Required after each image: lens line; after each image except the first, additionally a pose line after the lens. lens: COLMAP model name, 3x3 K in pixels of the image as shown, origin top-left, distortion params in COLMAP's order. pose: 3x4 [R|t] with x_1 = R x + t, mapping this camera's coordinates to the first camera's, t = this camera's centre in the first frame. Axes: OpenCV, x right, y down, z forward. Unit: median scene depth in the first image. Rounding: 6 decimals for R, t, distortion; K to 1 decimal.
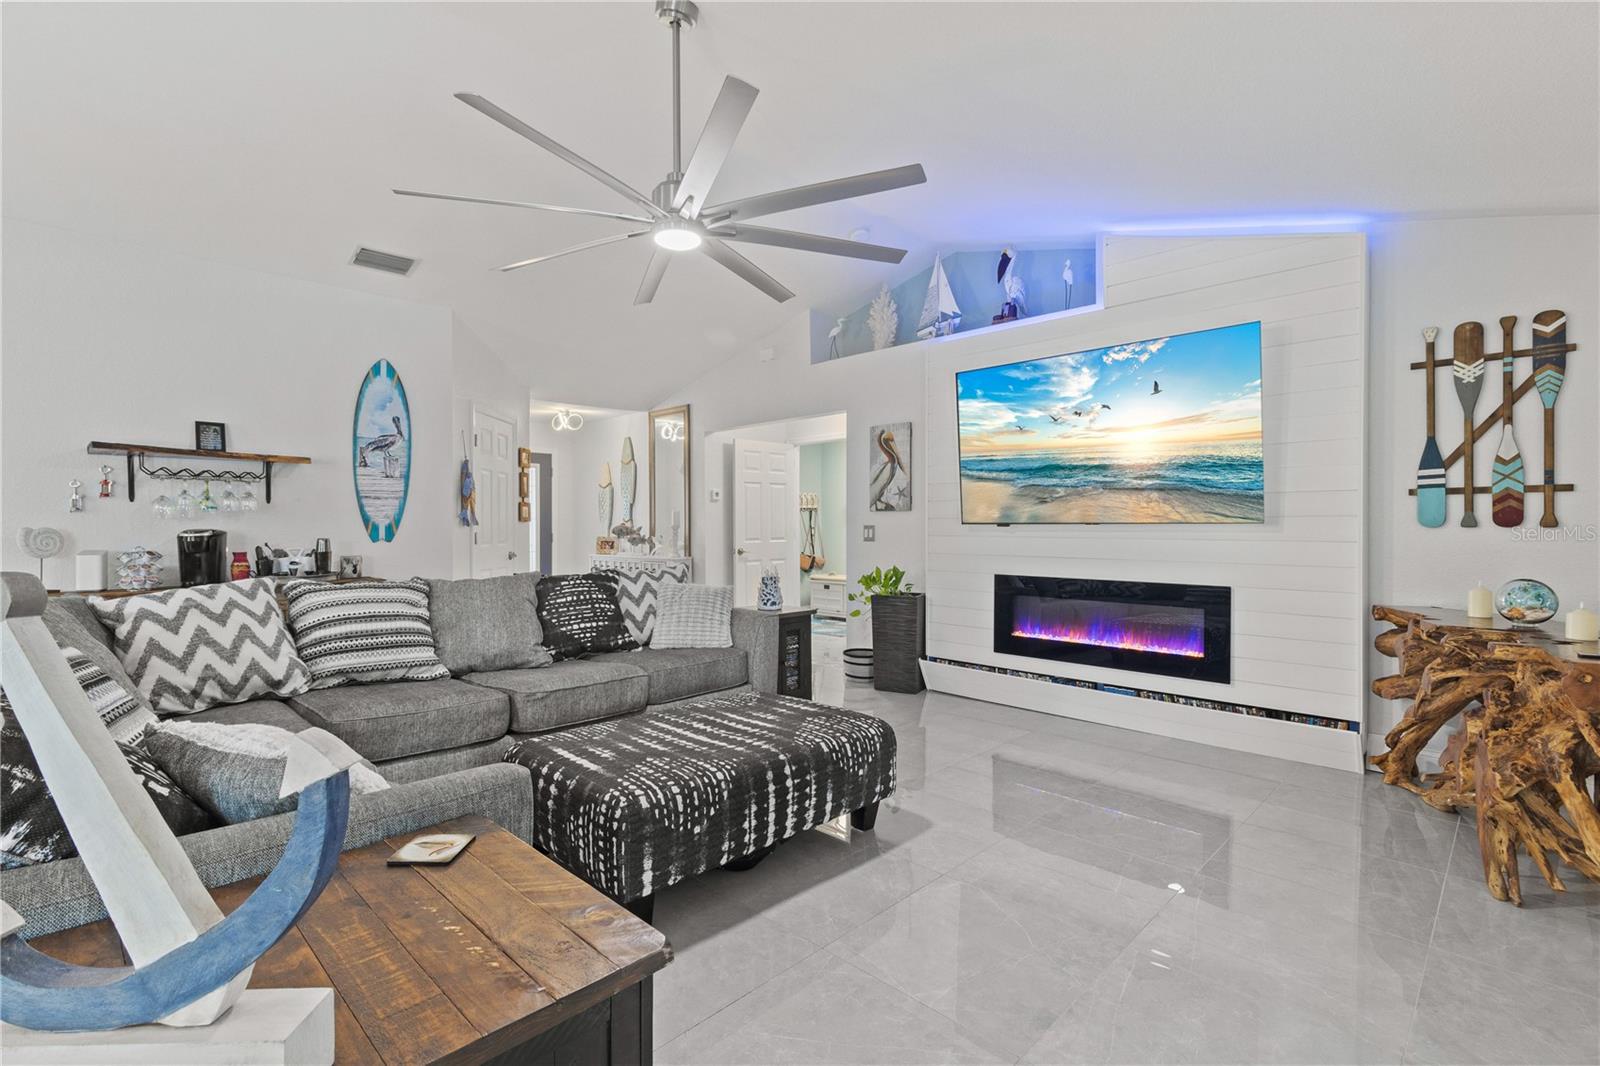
lens RADIAL K [[741.2, 0, 803.9], [0, 741.2, 529.8], [0, 0, 1]] dist [0.000016, -0.000185]
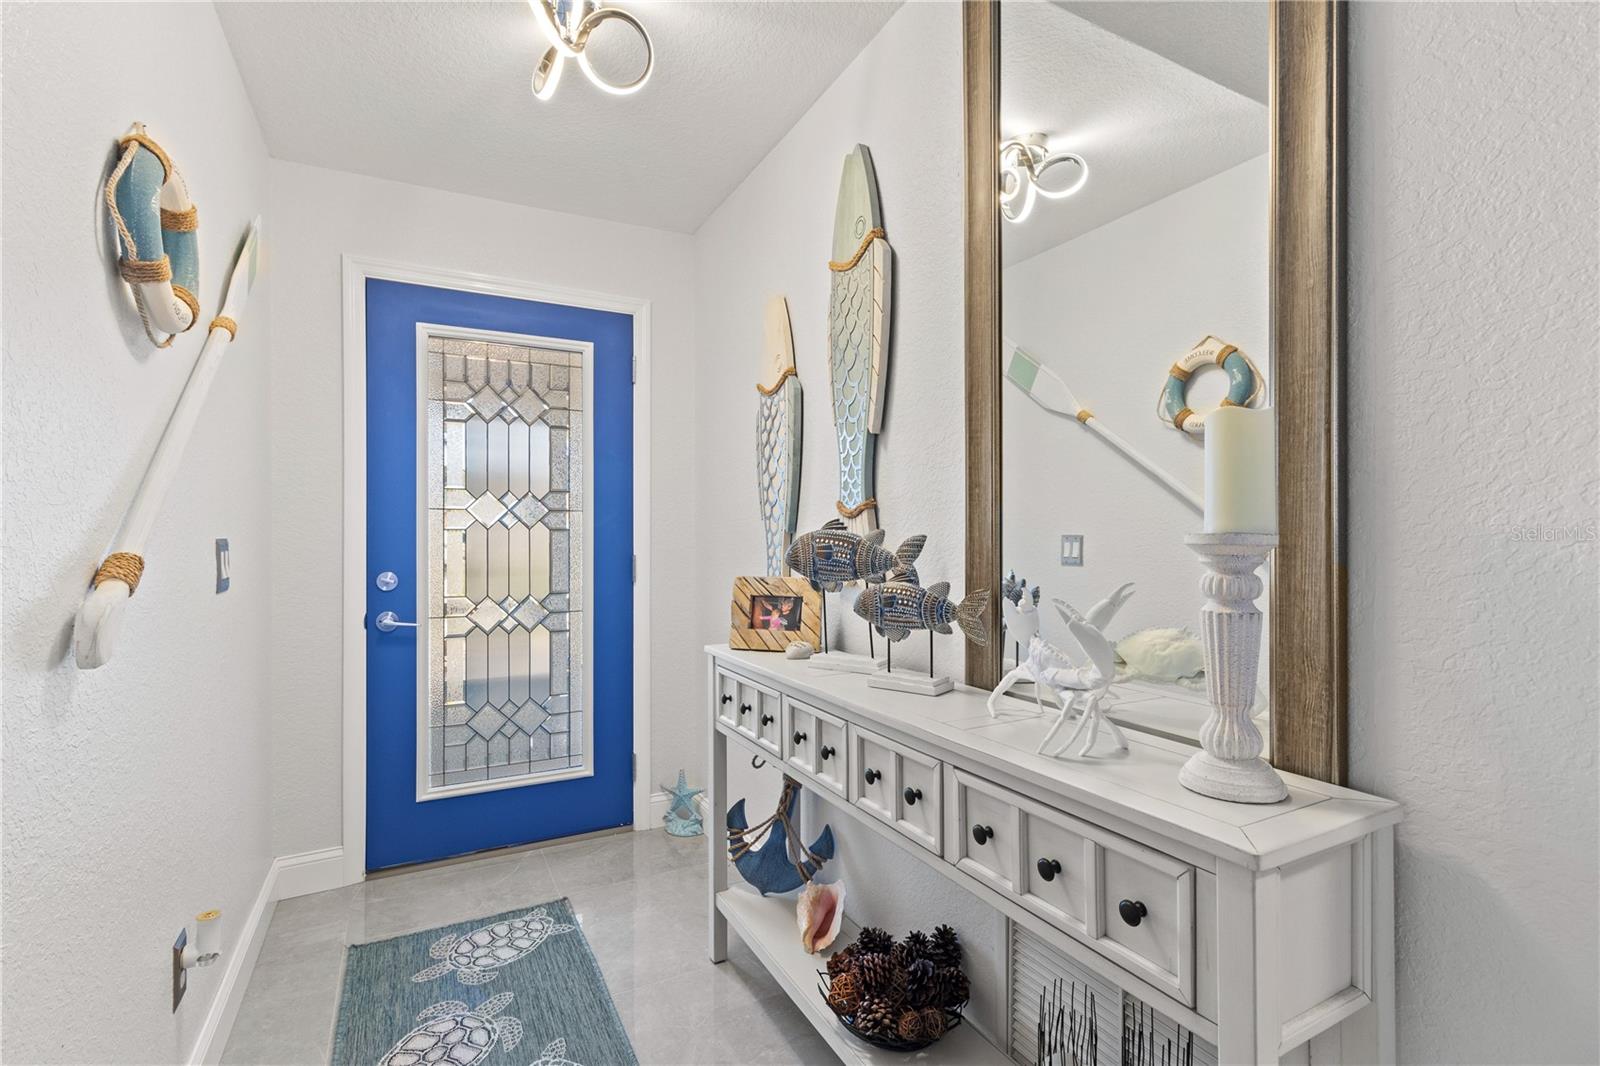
lens RADIAL K [[741.2, 0, 803.9], [0, 741.2, 529.8], [0, 0, 1]] dist [0.000016, -0.000185]
pose [[0.951561, -0.001900, -0.307455, -0.184710], [-0.000762, 0.999963, -0.008538, -0.004707], [0.307460, 0.008359, 0.951524, 0.784324]]
